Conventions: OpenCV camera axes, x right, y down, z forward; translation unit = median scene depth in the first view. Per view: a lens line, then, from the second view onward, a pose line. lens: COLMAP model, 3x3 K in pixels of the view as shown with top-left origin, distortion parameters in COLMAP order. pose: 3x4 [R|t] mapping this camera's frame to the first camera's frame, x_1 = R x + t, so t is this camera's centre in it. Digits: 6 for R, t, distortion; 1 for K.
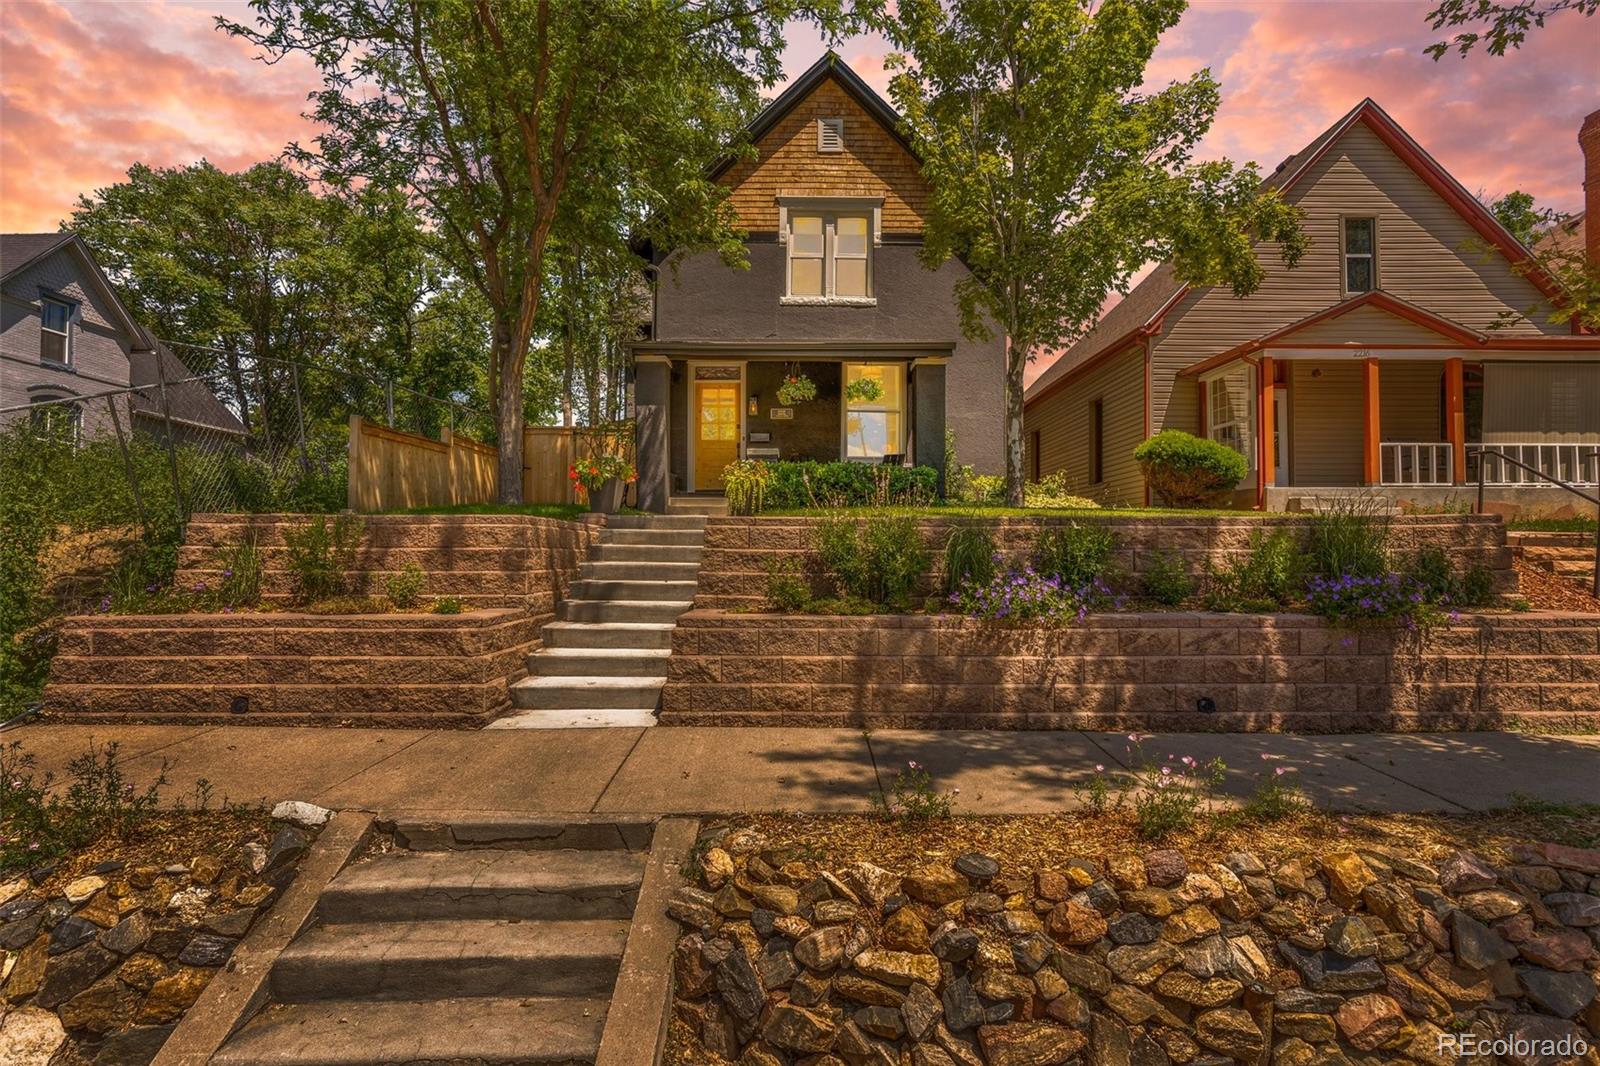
lens RADIAL K [[768.2, 0, 805.5], [0, 768.2, 529.3], [0, 0, 1]] dist [-0.000899, -0.000851]
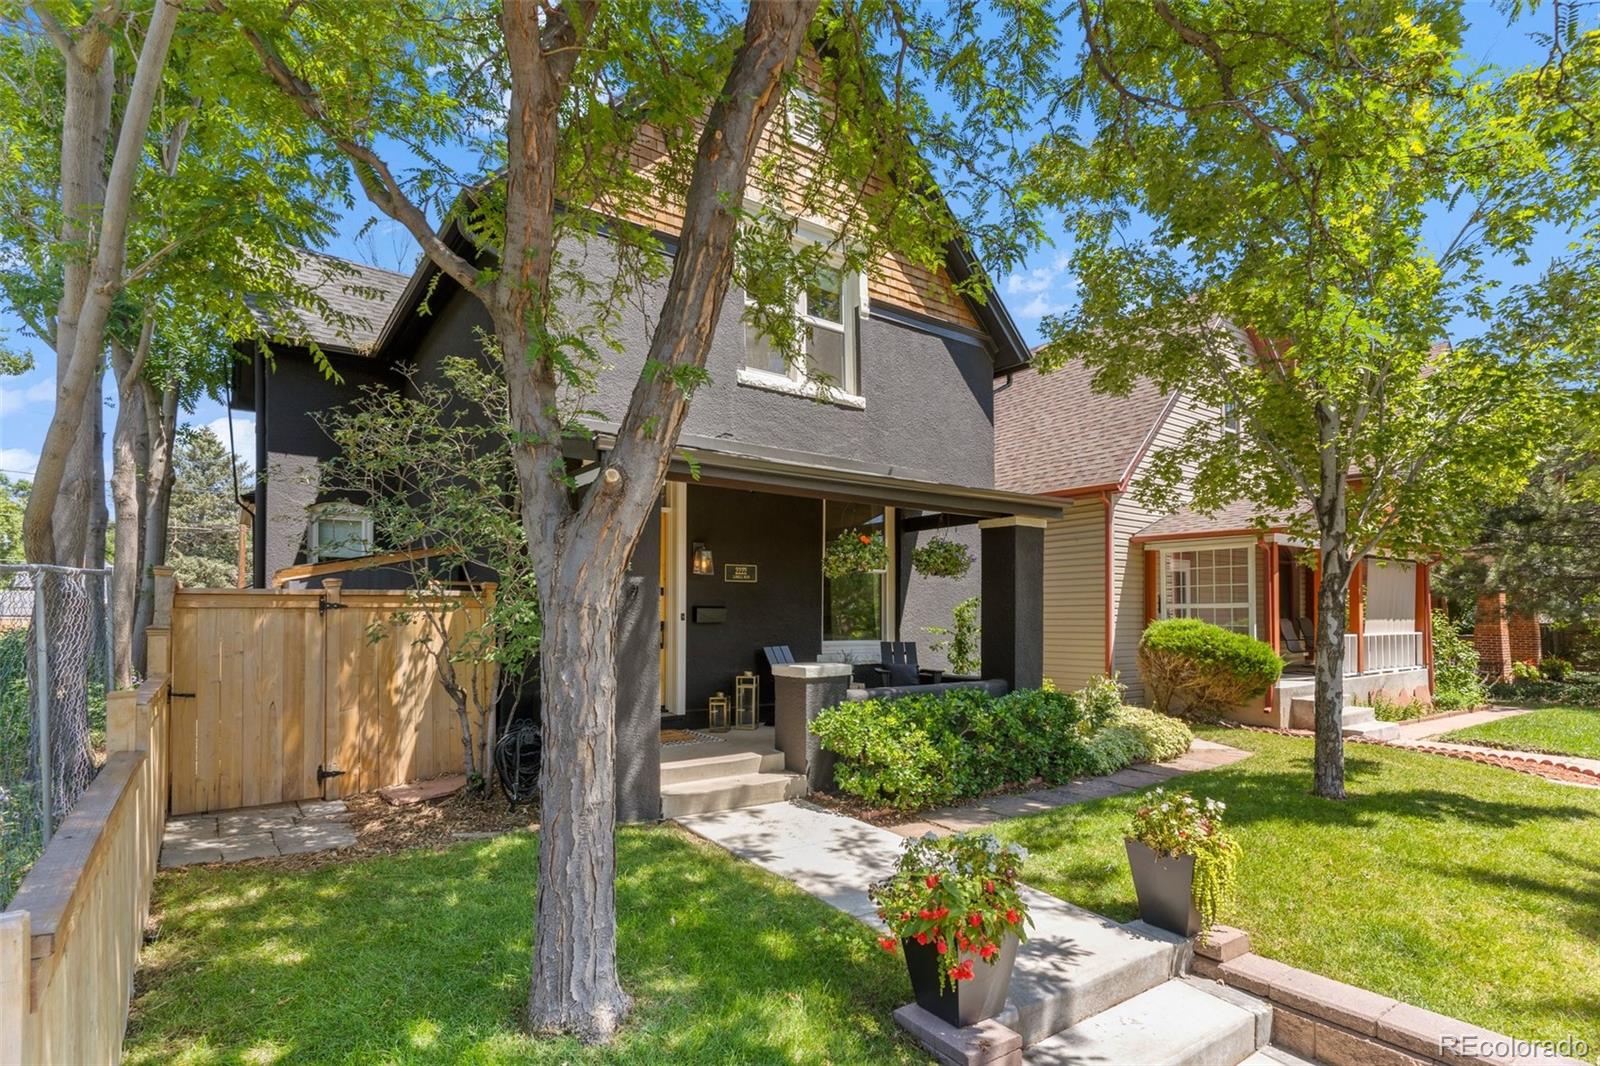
lens RADIAL K [[768.2, 0, 791.7], [0, 768.2, 612.1], [0, 0, 1]] dist [-0.000899, -0.000851]
pose [[0.820927, -0.000596, 0.571032, -0.328450], [-0.007738, 0.999896, 0.012167, -0.128000], [-0.570980, -0.014407, 0.820837, 0.502427]]
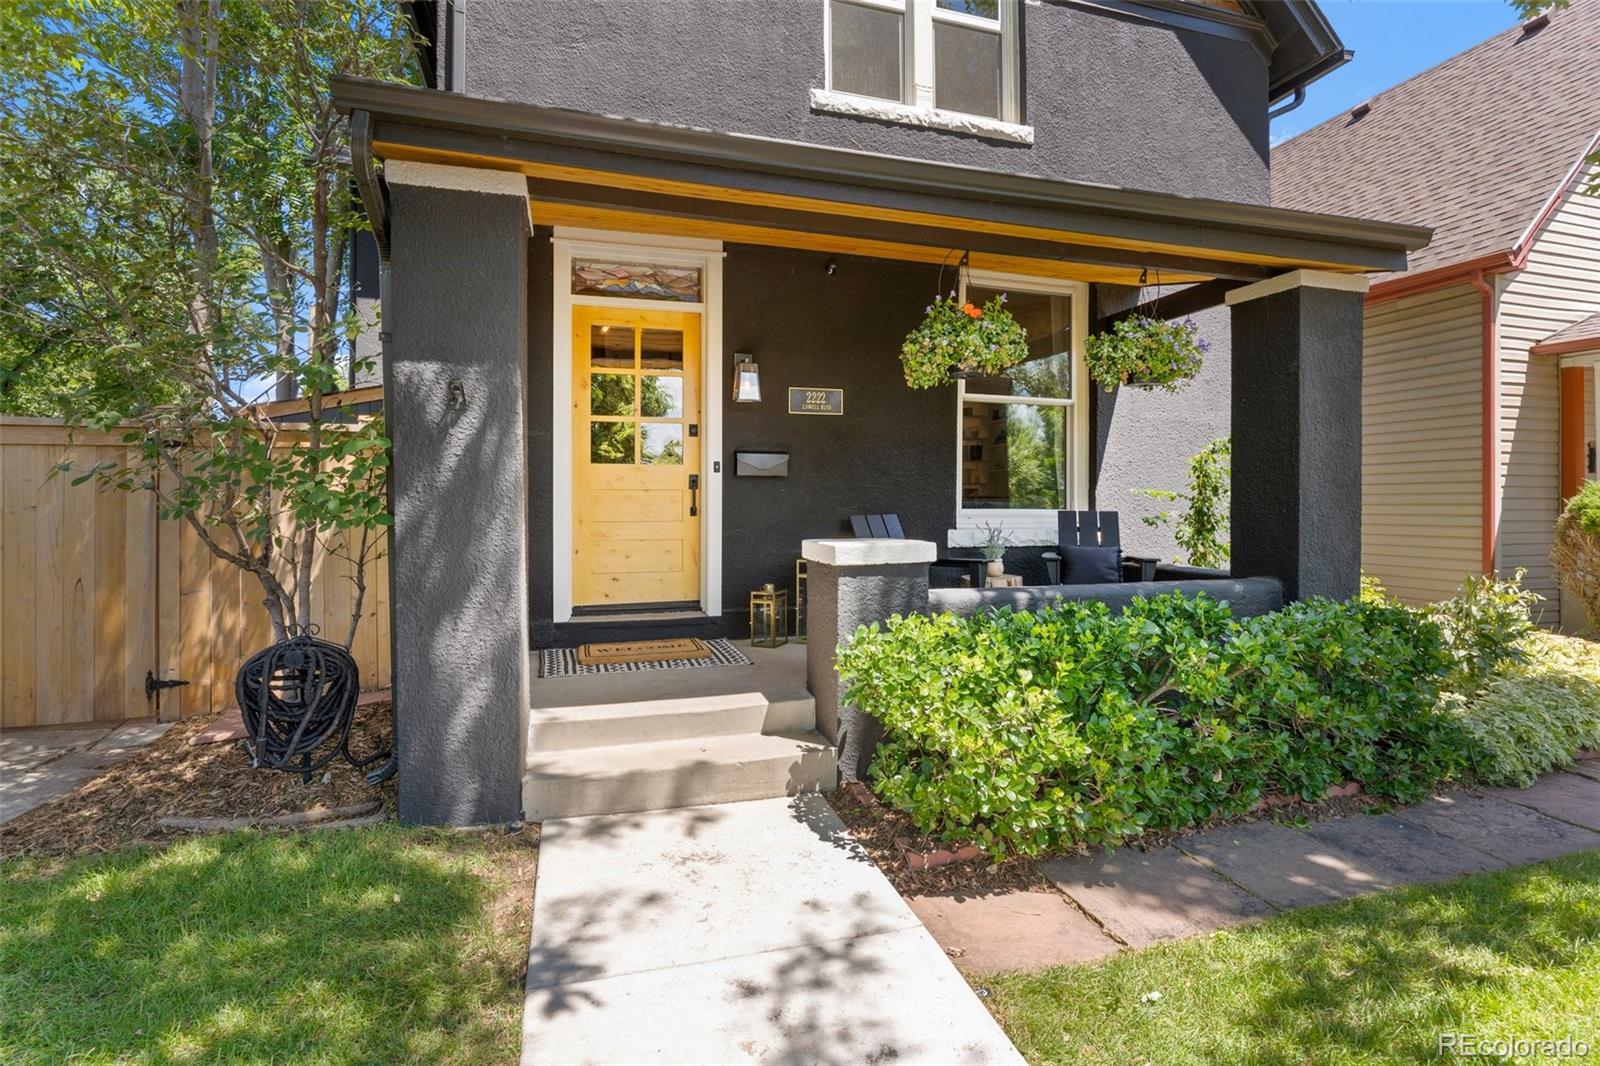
lens RADIAL K [[768.2, 0, 803.7], [0, 768.2, 499.7], [0, 0, 1]] dist [-0.000899, -0.000851]
pose [[0.956910, -0.002342, 0.290374, -0.145667], [-0.003227, 0.999820, 0.018699, -0.108971], [-0.290366, -0.018830, 0.956731, 0.639713]]
